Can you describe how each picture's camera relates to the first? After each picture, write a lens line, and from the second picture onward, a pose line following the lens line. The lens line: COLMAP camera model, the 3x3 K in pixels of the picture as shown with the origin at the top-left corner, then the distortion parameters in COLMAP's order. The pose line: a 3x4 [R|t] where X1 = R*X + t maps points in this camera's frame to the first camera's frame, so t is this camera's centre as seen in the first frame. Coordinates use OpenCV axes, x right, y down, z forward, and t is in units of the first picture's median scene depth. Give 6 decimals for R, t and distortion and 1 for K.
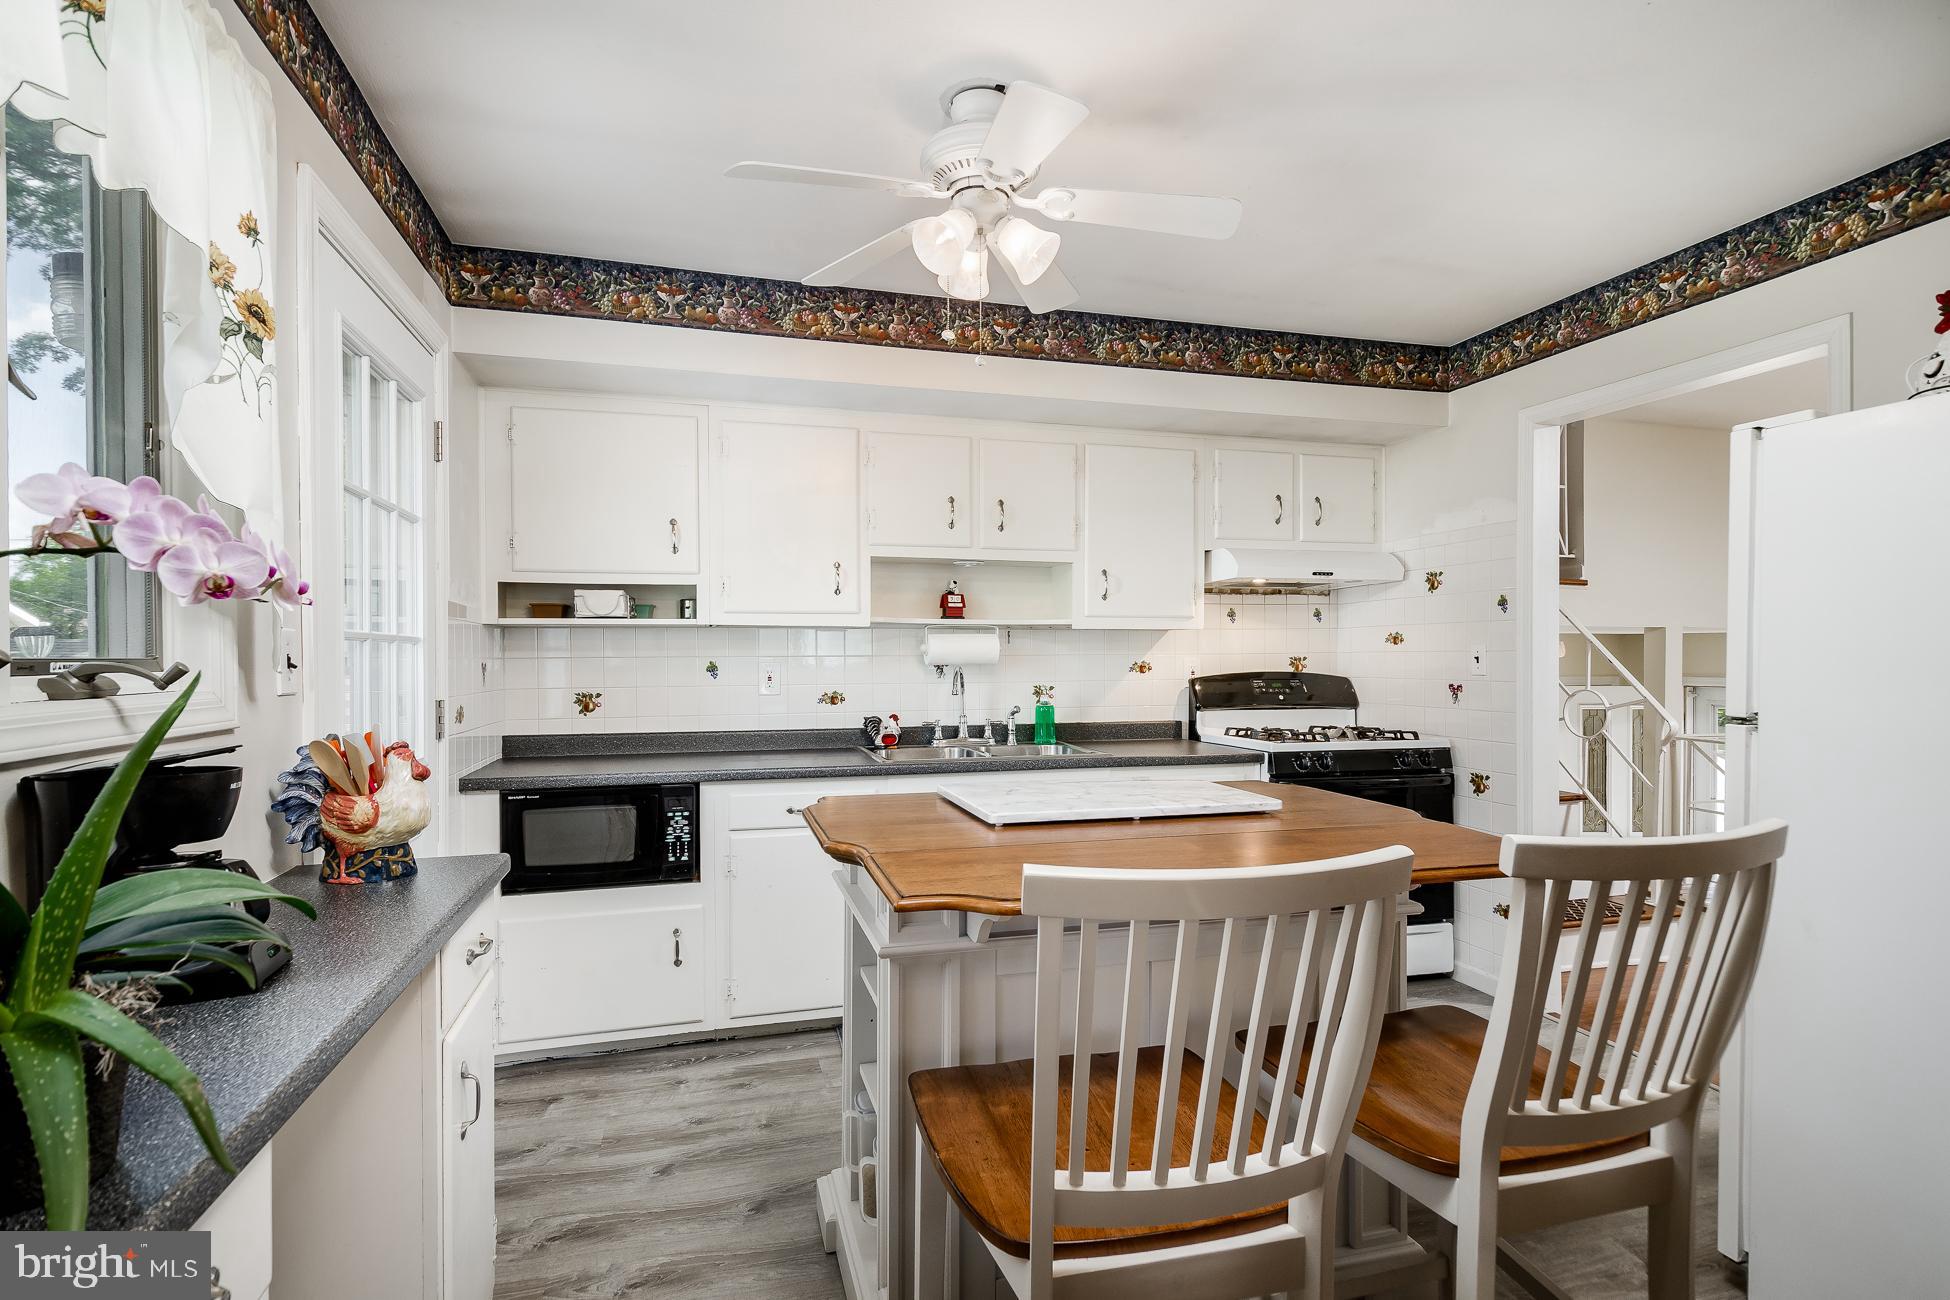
lens RADIAL K [[939.6, 0, 975.1], [0, 939.6, 656.8], [0, 0, 1]] dist [0.030951, -0.000628]
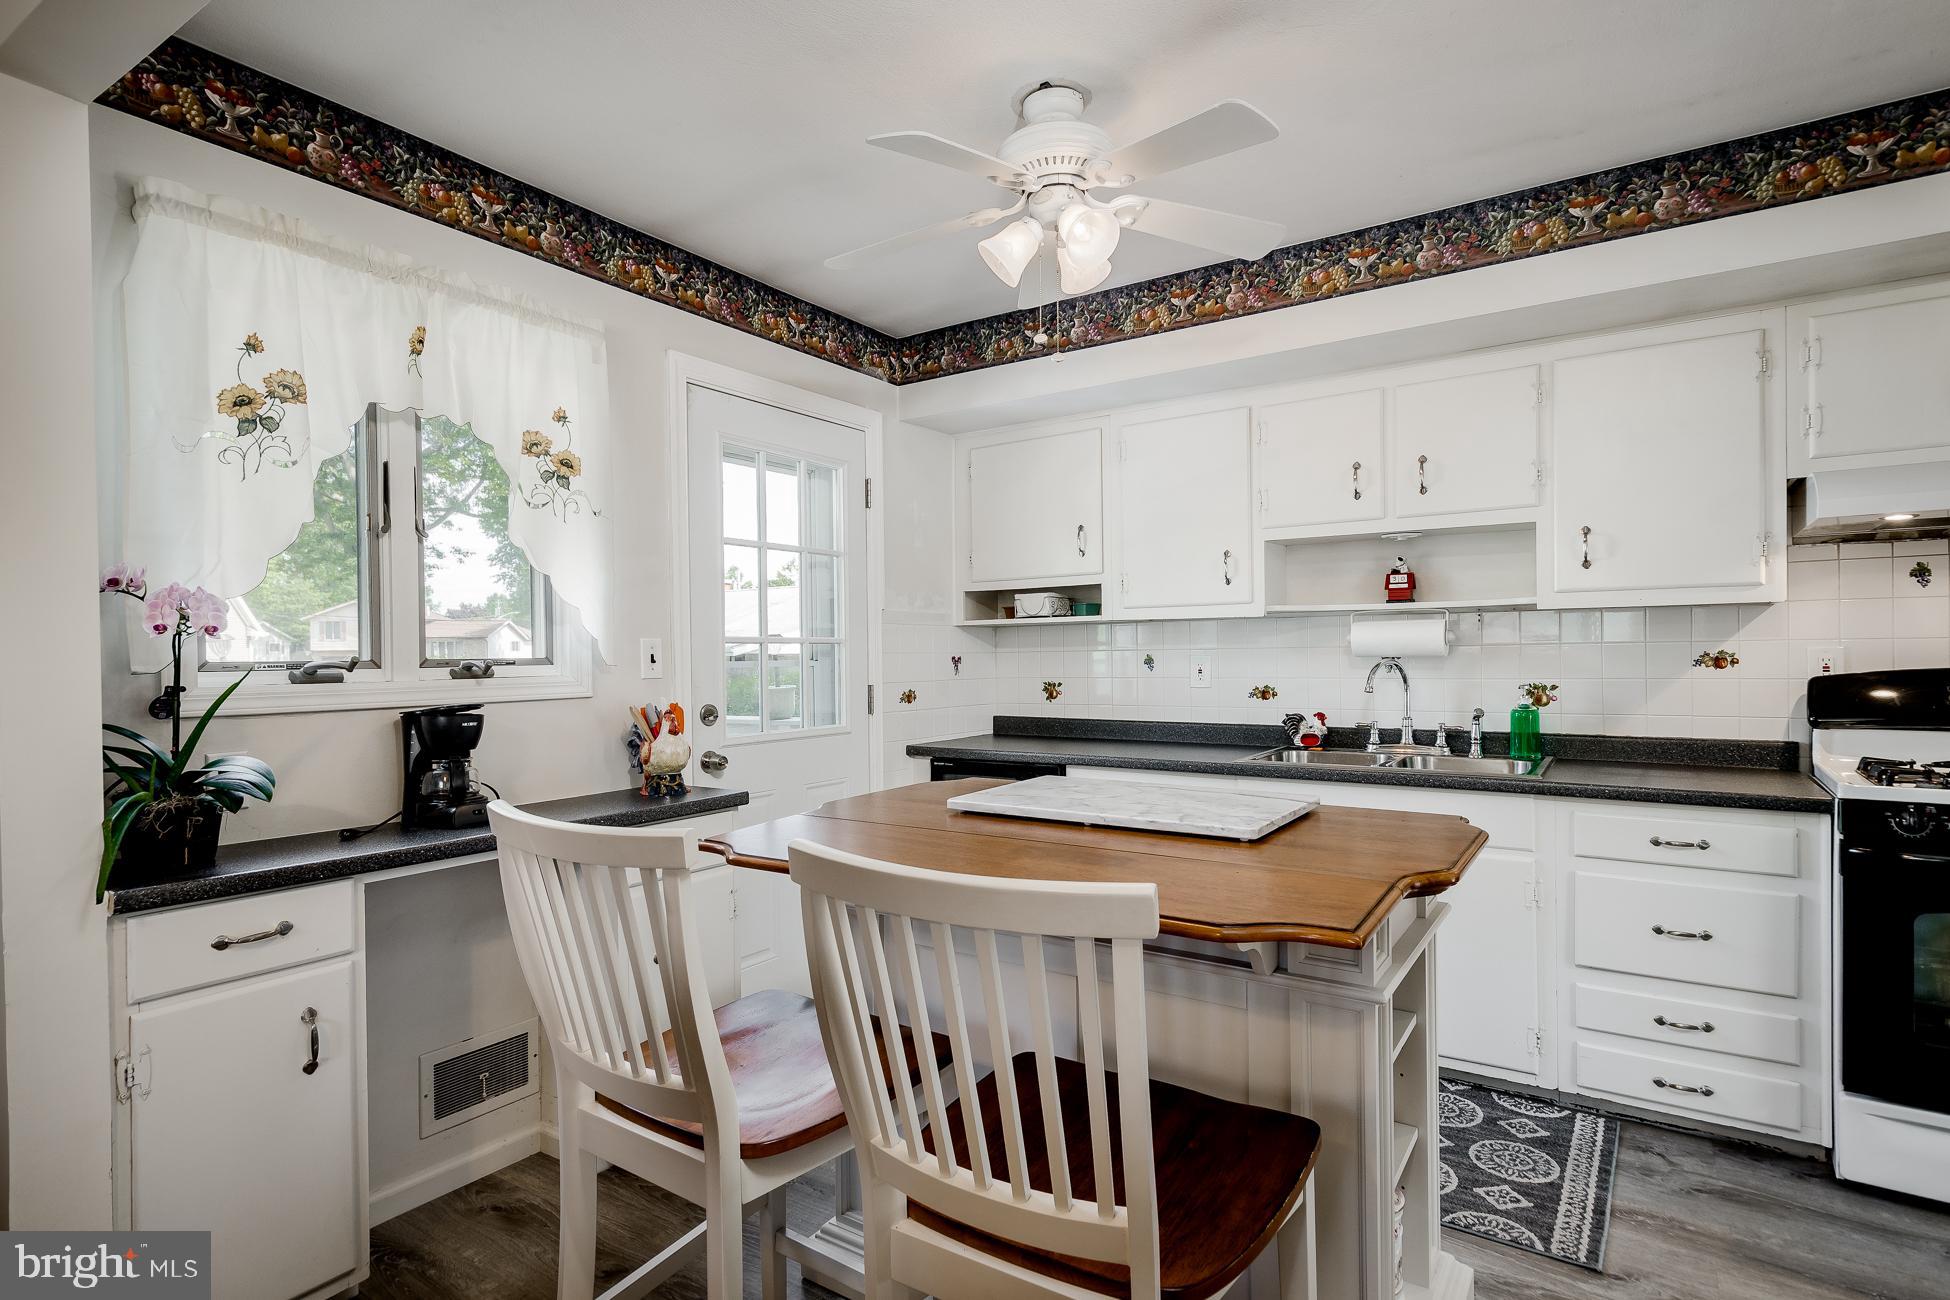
lens RADIAL K [[1003.4, 0, 967.9], [0, 1003.4, 662.6], [0, 0, 1]] dist [0.010949, -0.001795]
pose [[0.644050, 0.003144, -0.764977, 0.426801], [0.011740, 0.999833, 0.013993, -0.003660], [0.764894, -0.017993, 0.643905, 0.126509]]
